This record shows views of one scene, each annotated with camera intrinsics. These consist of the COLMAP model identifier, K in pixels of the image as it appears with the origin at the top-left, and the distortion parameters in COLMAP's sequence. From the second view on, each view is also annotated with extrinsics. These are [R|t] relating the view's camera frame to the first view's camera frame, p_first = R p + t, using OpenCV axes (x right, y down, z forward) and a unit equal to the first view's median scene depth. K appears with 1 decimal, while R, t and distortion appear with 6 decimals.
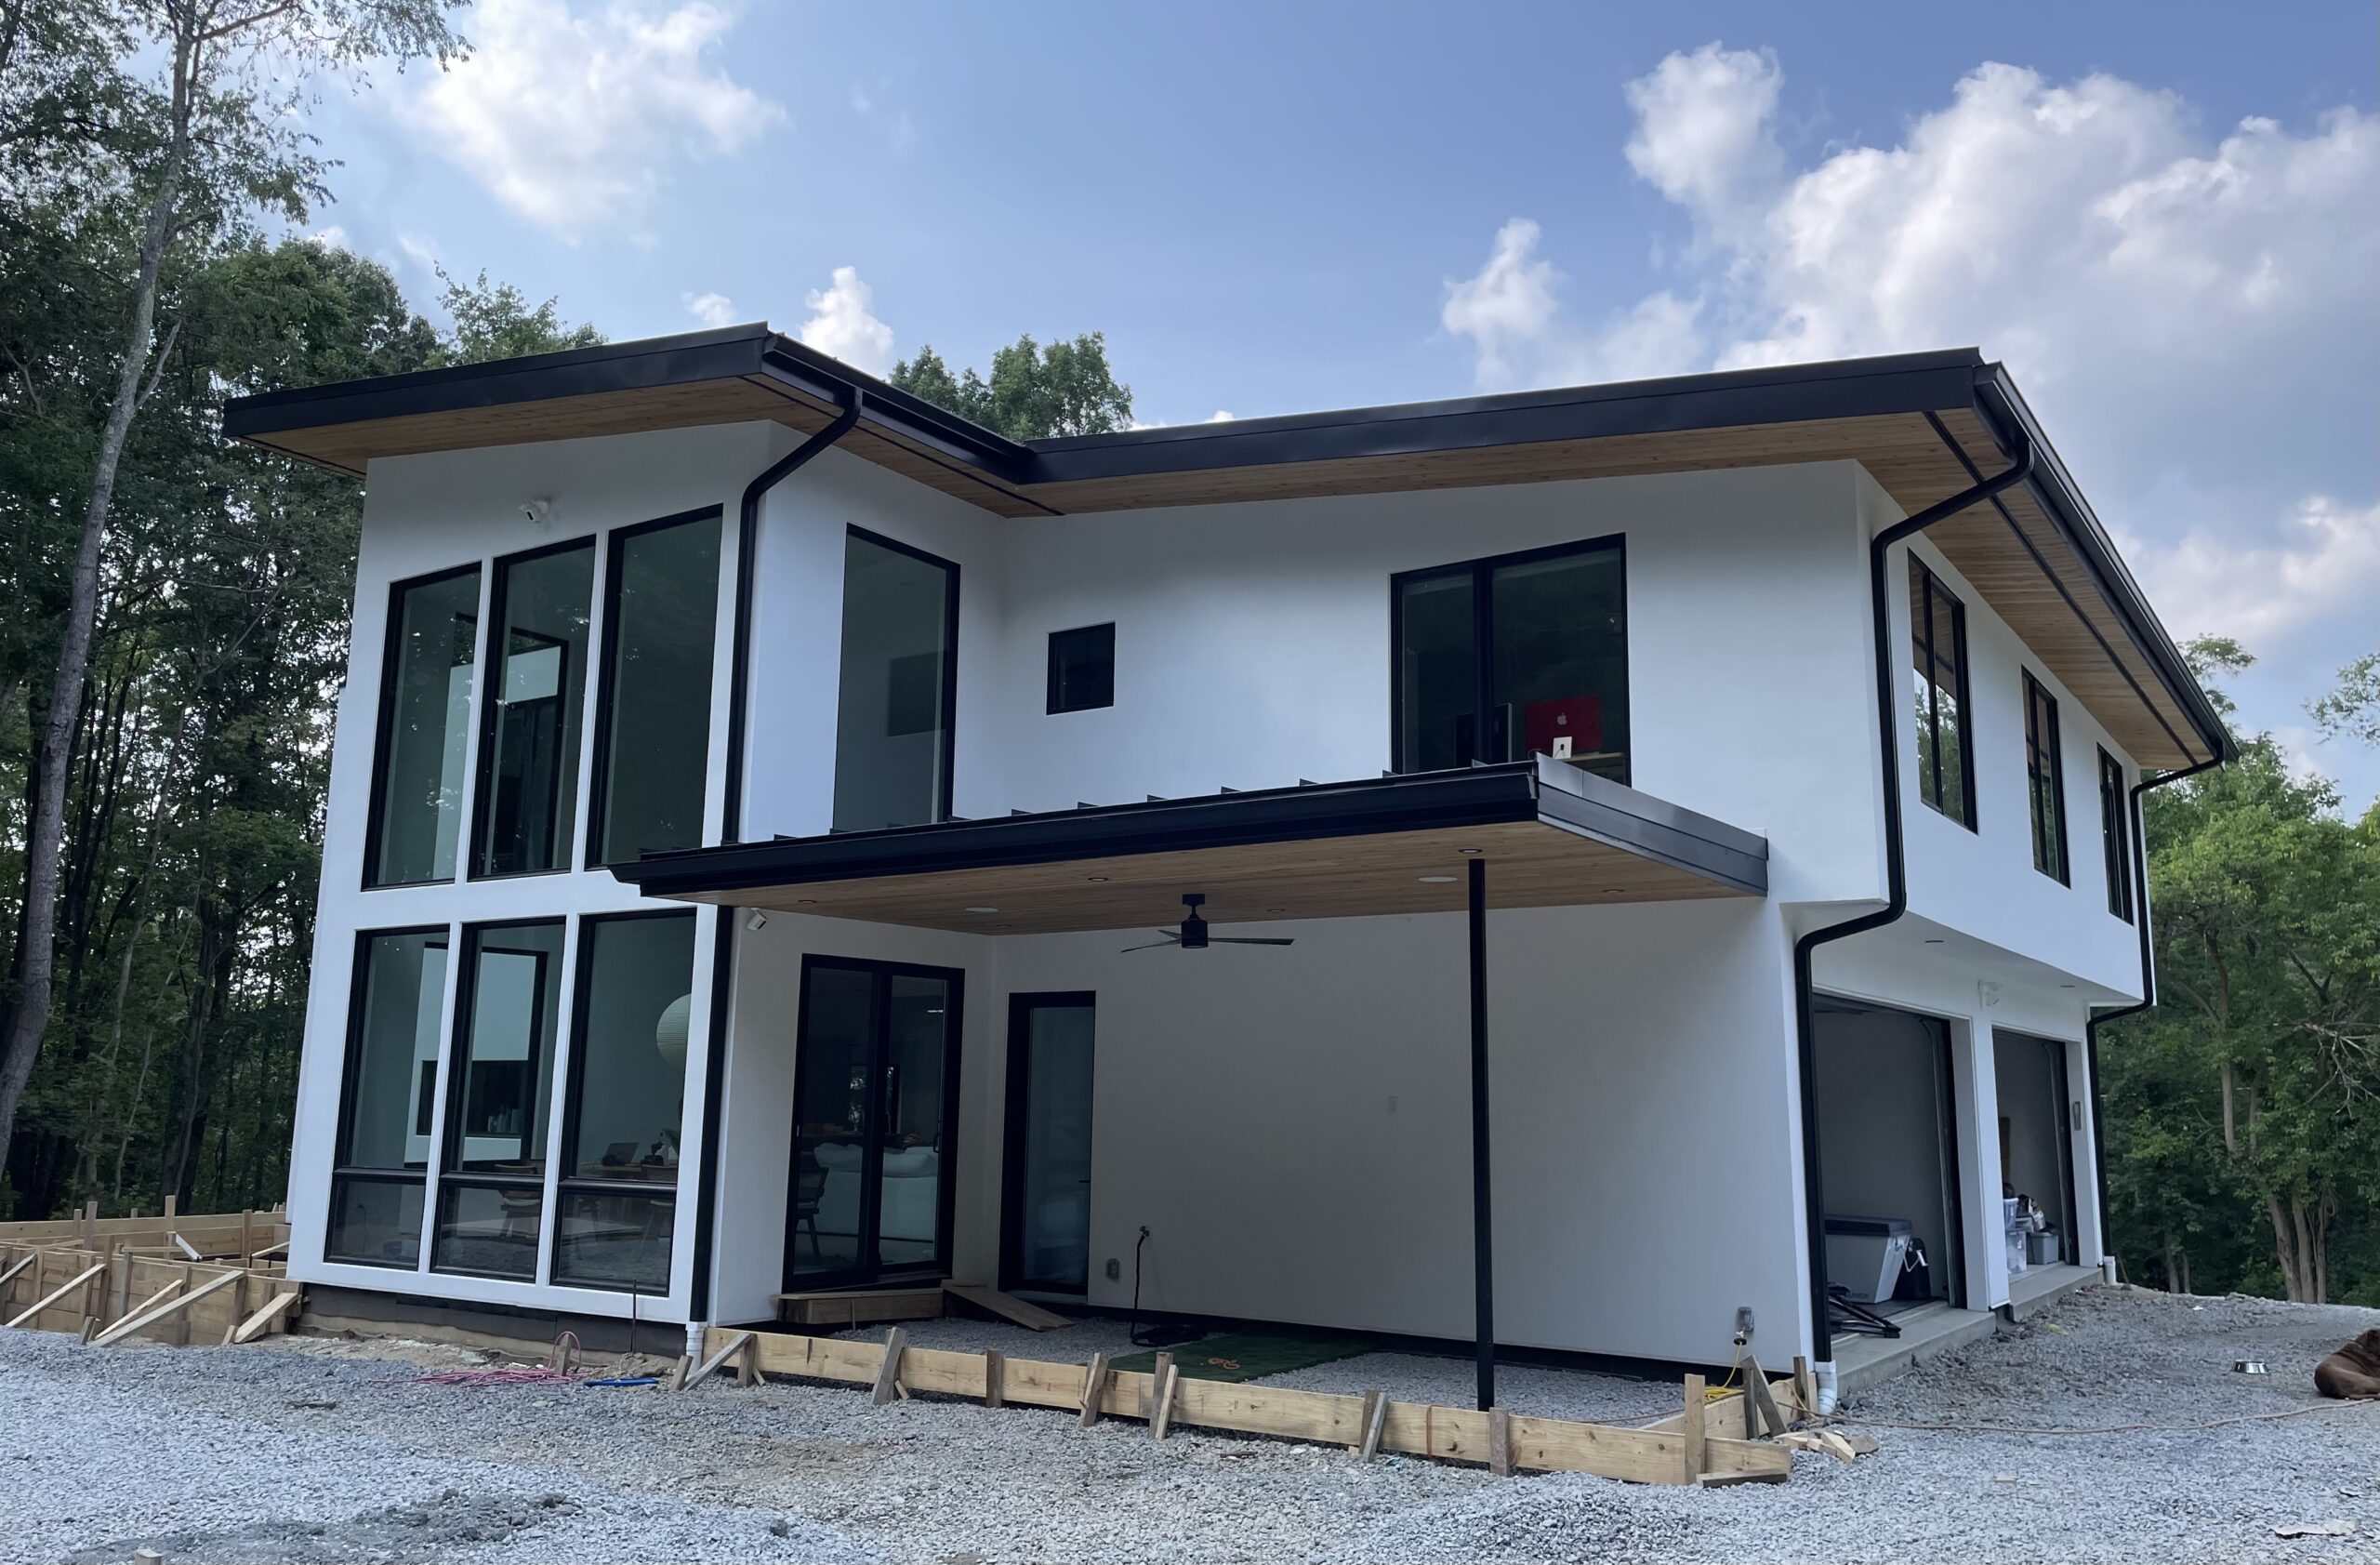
lens RADIAL K [[1774.1, 0, 1190.0], [0, 1774.1, 782.5], [0, 0, 1]] dist [0.103726, 0.000141]
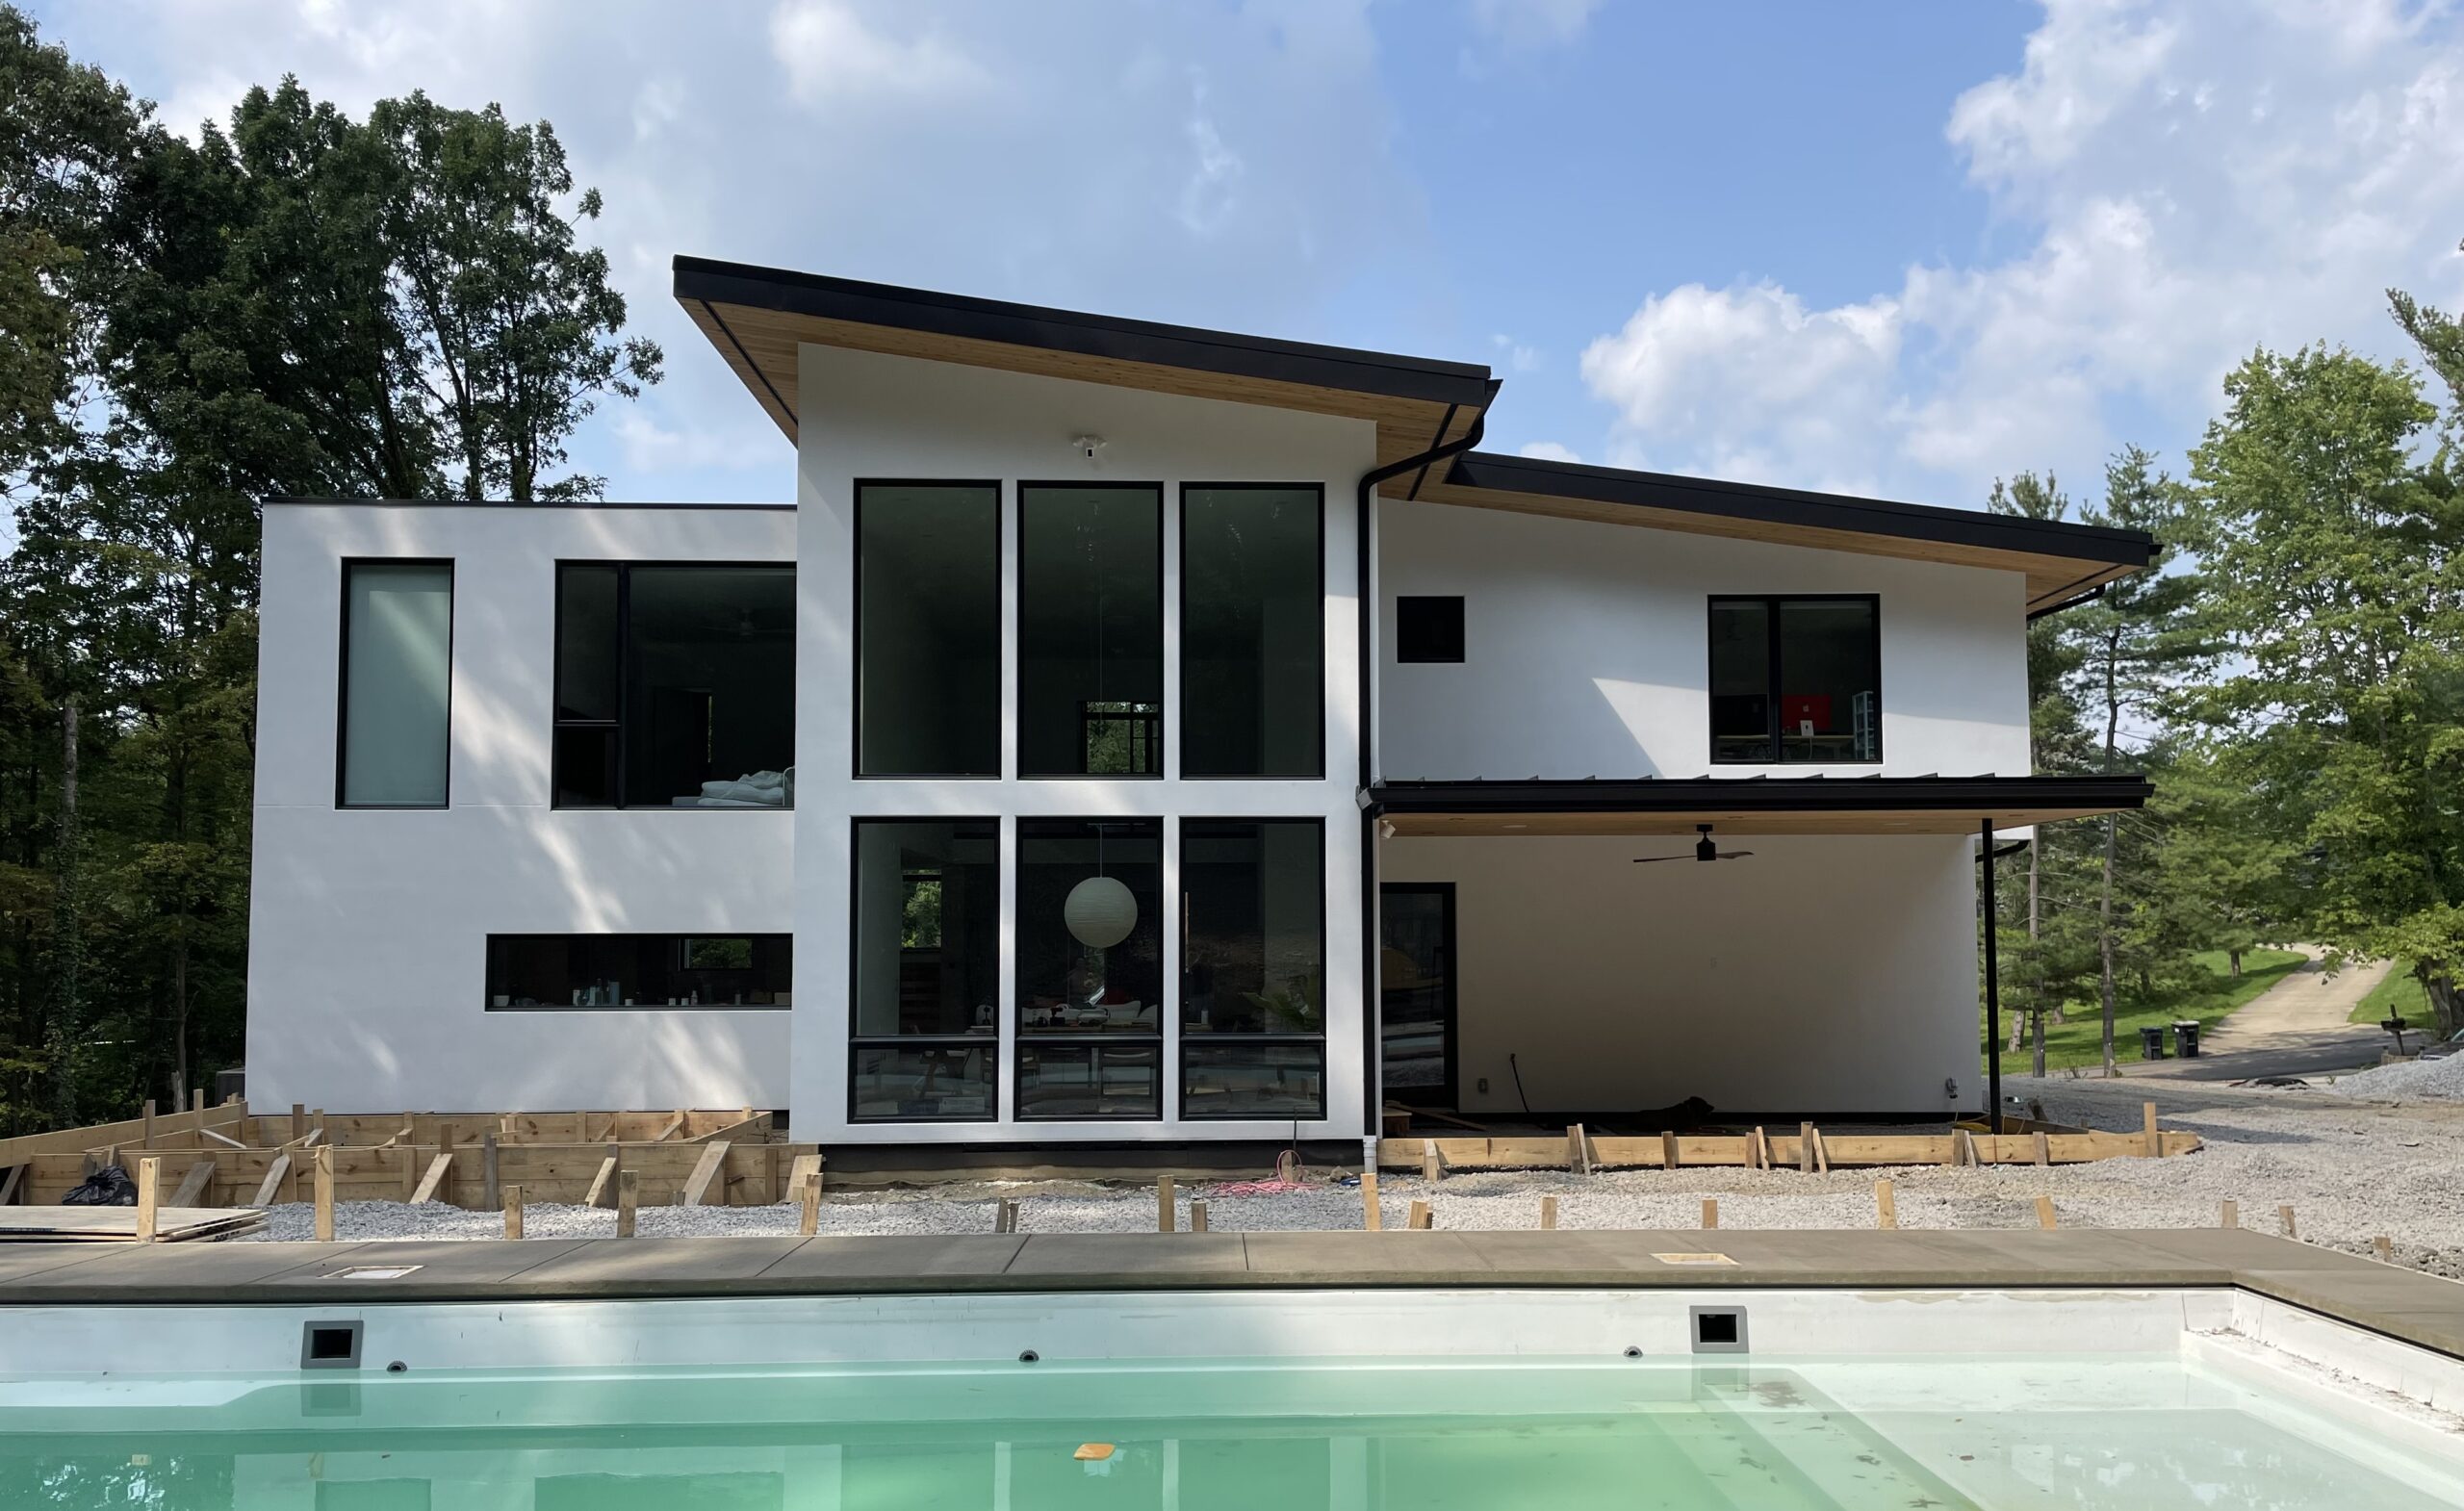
lens RADIAL K [[1837.7, 0, 1234.5], [0, 1837.7, 841.3], [0, 0, 1]] dist [0.074946, 0.000210]
pose [[0.809854, 0.015607, 0.586424, -1.091933], [-0.087656, 0.991643, 0.094662, -0.029843], [-0.580046, -0.128066, 0.804454, 0.009246]]
